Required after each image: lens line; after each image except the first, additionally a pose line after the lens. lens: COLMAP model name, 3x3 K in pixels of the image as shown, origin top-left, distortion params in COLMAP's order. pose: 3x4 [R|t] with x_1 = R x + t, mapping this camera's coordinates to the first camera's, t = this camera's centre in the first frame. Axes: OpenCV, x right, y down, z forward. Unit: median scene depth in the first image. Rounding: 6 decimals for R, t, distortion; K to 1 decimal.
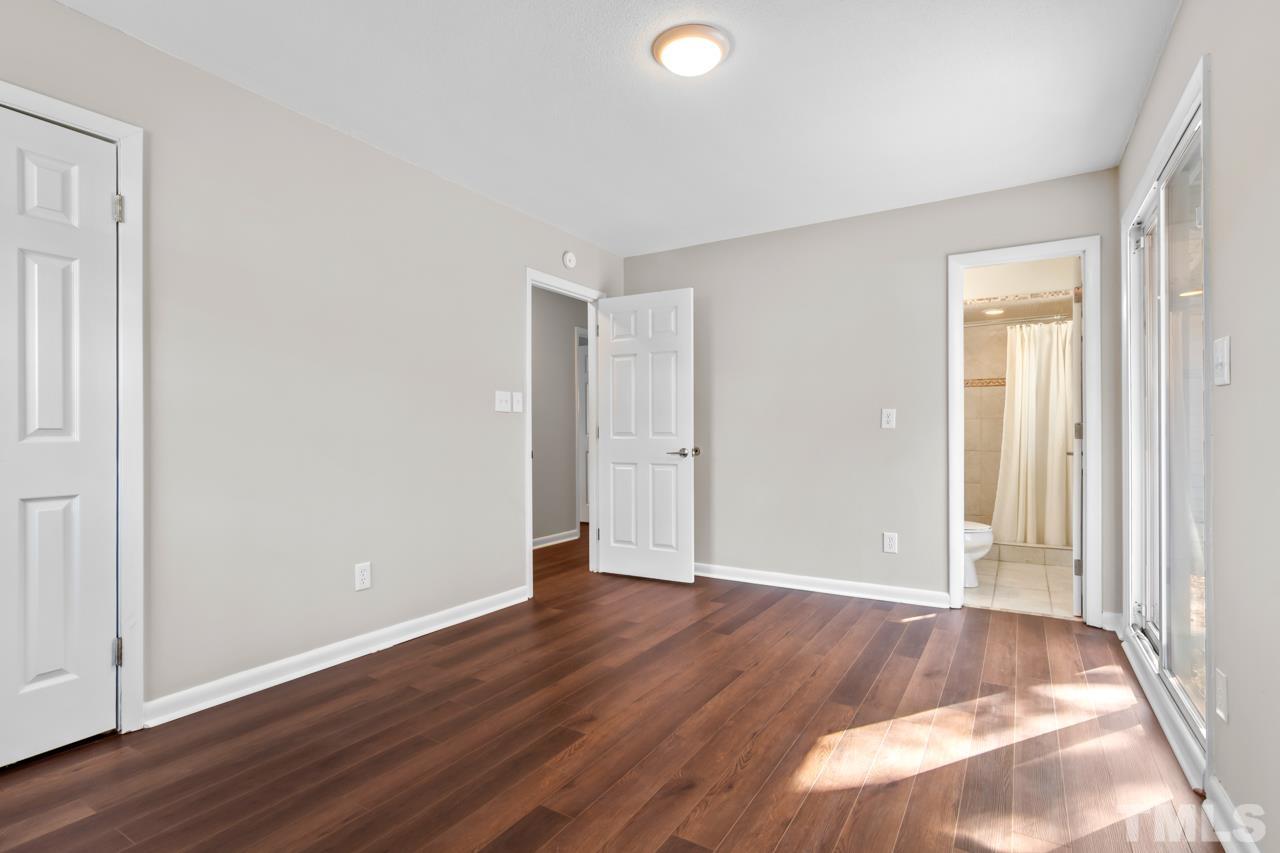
lens RADIAL K [[618.0, 0, 647.1], [0, 618.0, 428.8], [0, 0, 1]] dist [-0.001046, 0.000027]
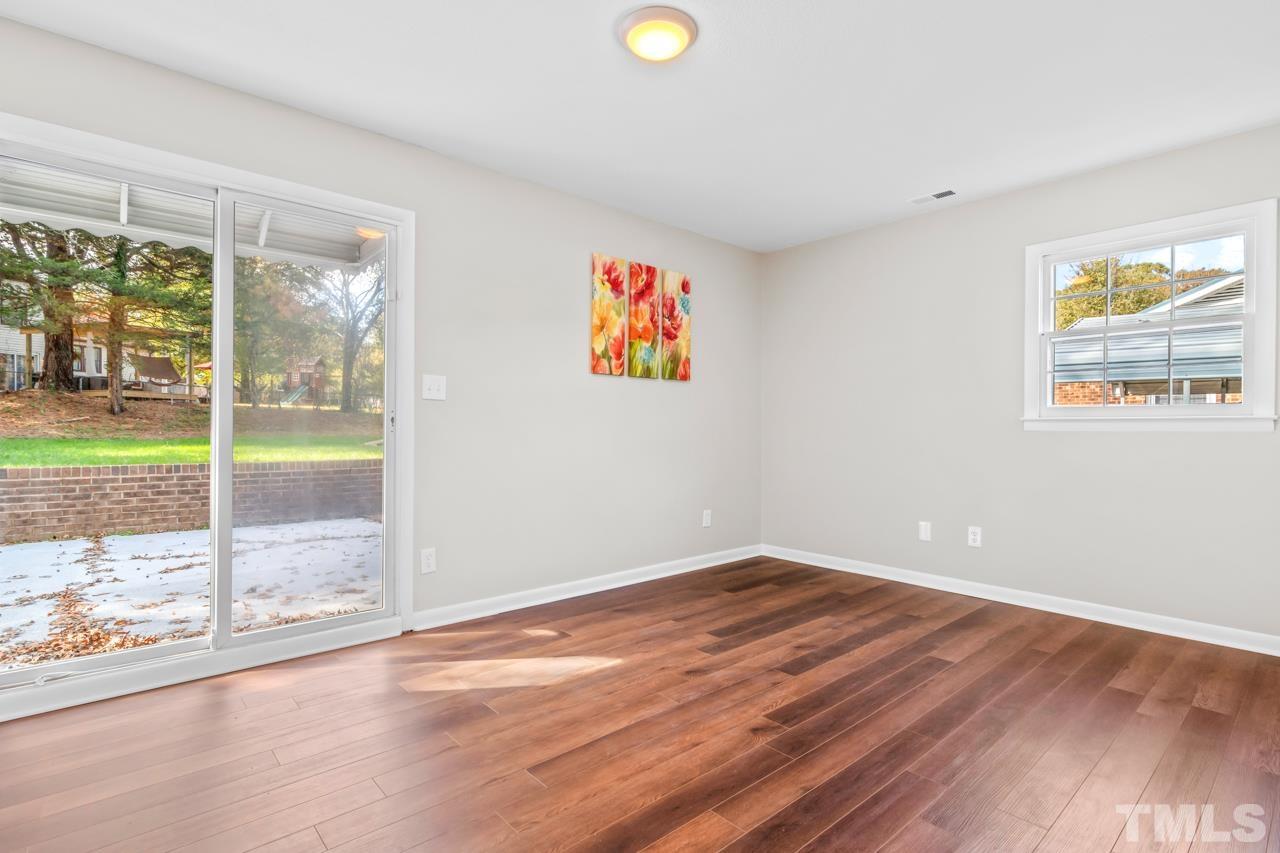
lens RADIAL K [[640.2, 0, 640.1], [0, 640.2, 428.9], [0, 0, 1]] dist [-0.001063, -0.000045]
pose [[-0.954521, -0.007543, 0.298047, -0.141456], [-0.007224, 0.999972, 0.002172, 0.007685], [-0.298055, -0.000080, -0.954549, 1.338237]]
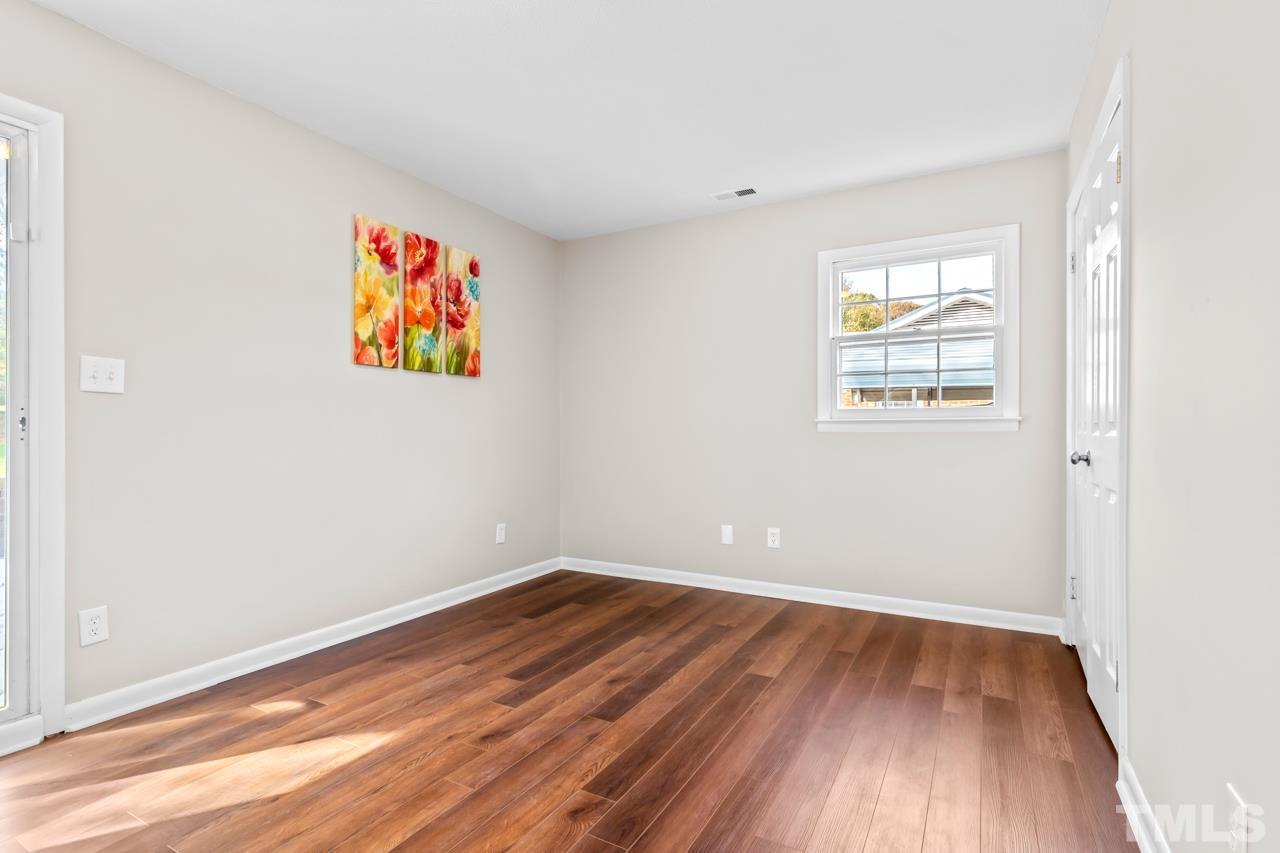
lens RADIAL K [[631.5, 0, 645.9], [0, 631.5, 431.7], [0, 0, 1]] dist [-0.001285, 0.000273]
pose [[-0.999245, -0.001173, -0.038843, -0.098435], [-0.001178, 0.999999, 0.000111, 0.008192], [0.038843, 0.000157, -0.999245, 1.188996]]
